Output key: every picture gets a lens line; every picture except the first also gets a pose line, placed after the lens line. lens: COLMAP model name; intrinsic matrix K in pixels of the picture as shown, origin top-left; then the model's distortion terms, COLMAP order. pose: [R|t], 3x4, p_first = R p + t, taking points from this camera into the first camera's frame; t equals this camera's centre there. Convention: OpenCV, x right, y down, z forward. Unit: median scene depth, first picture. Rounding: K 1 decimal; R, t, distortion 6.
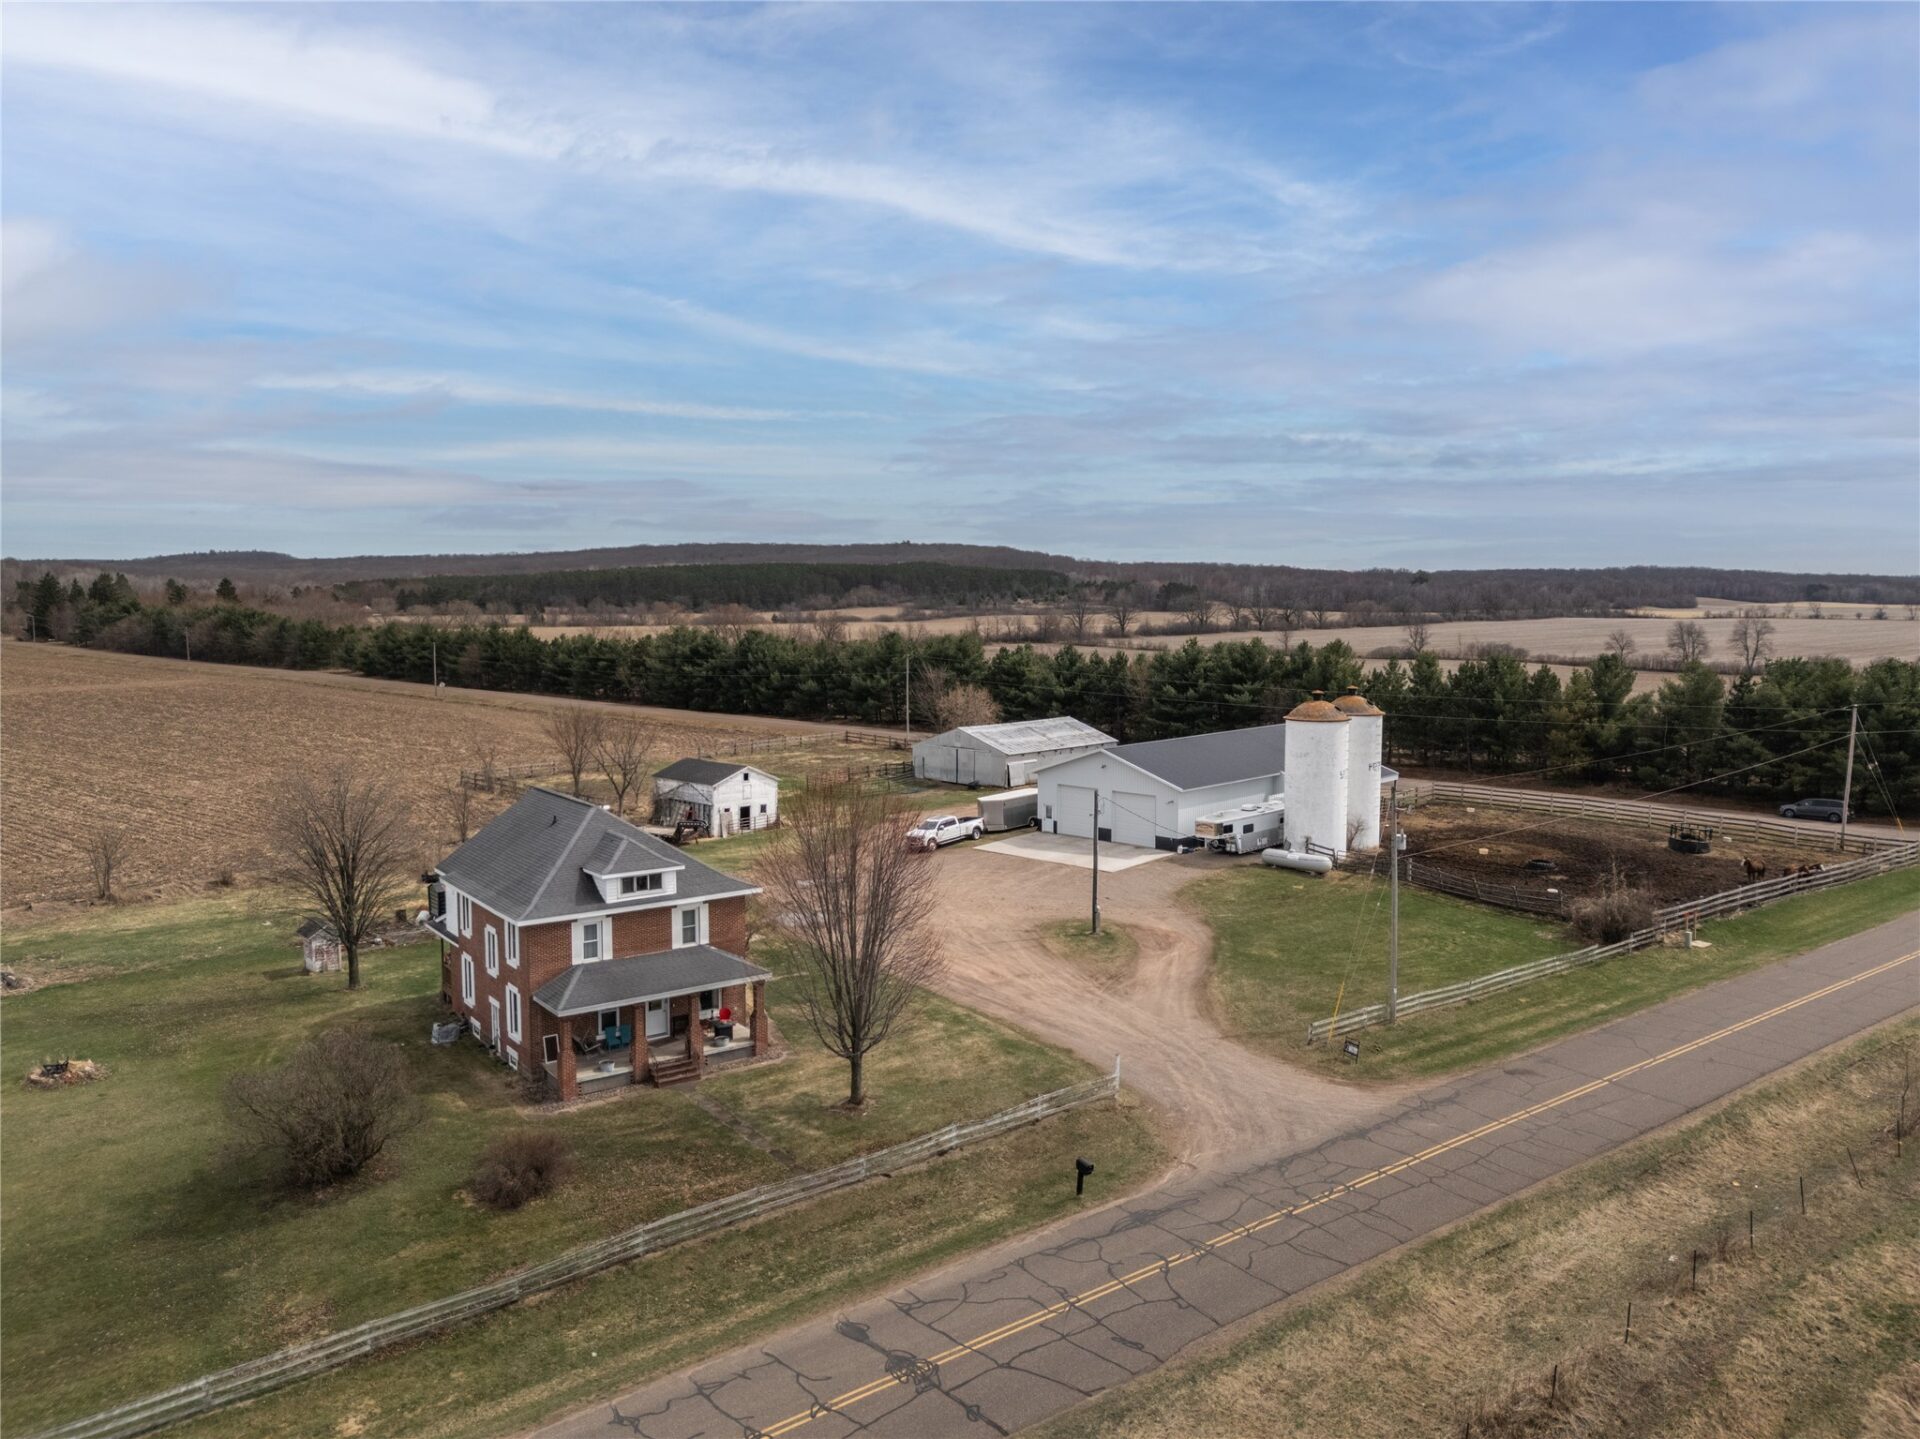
lens RADIAL K [[1407.0, 0, 957.6], [0, 1407.0, 721.3], [0, 0, 1]] dist [0.104355, -0.136407]
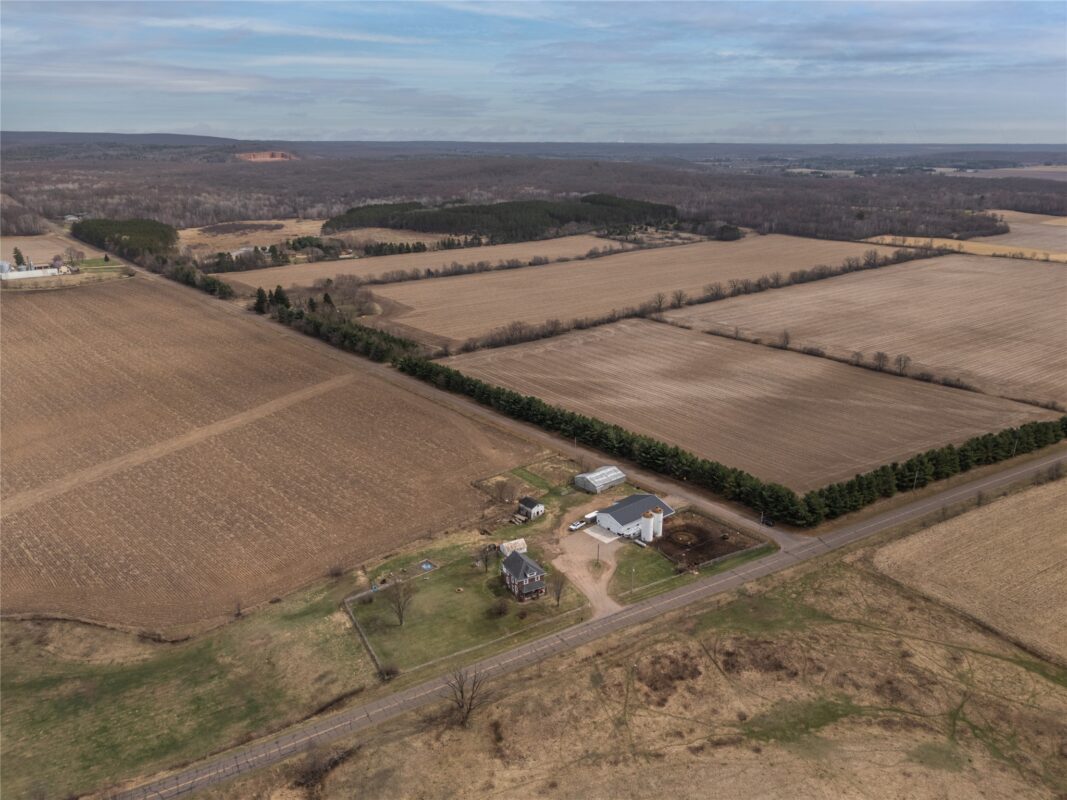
lens RADIAL K [[781.9, 0, 532.2], [0, 781.9, 401.0], [0, 0, 1]] dist [0.104355, -0.136407]
pose [[0.993126, 0.041487, -0.109448, 0.133294], [-0.015460, 0.973377, 0.228687, -1.118304], [0.116021, -0.225423, 0.967328, -1.845545]]
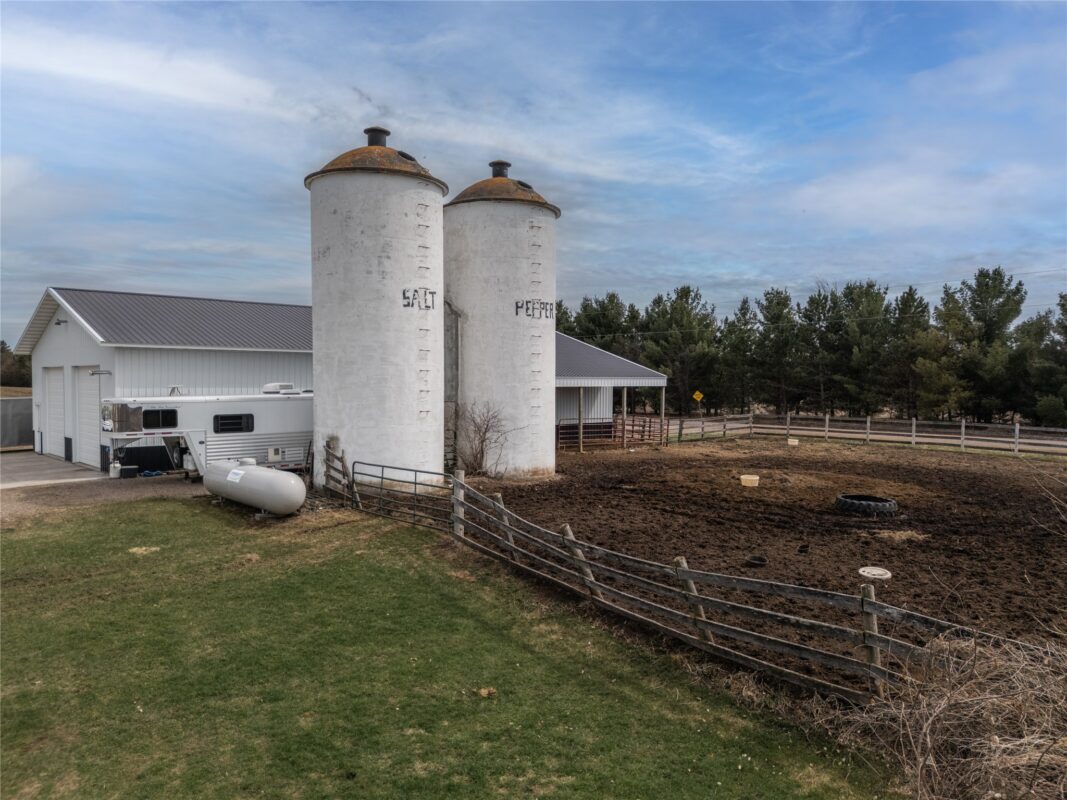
lens RADIAL K [[781.9, 0, 532.2], [0, 781.9, 401.0], [0, 0, 1]] dist [0.104355, -0.136407]
pose [[0.996936, 0.005107, -0.078049, 0.337041], [-0.010270, 0.997774, -0.065897, 0.088201], [0.077539, 0.066496, 0.994769, 0.775148]]
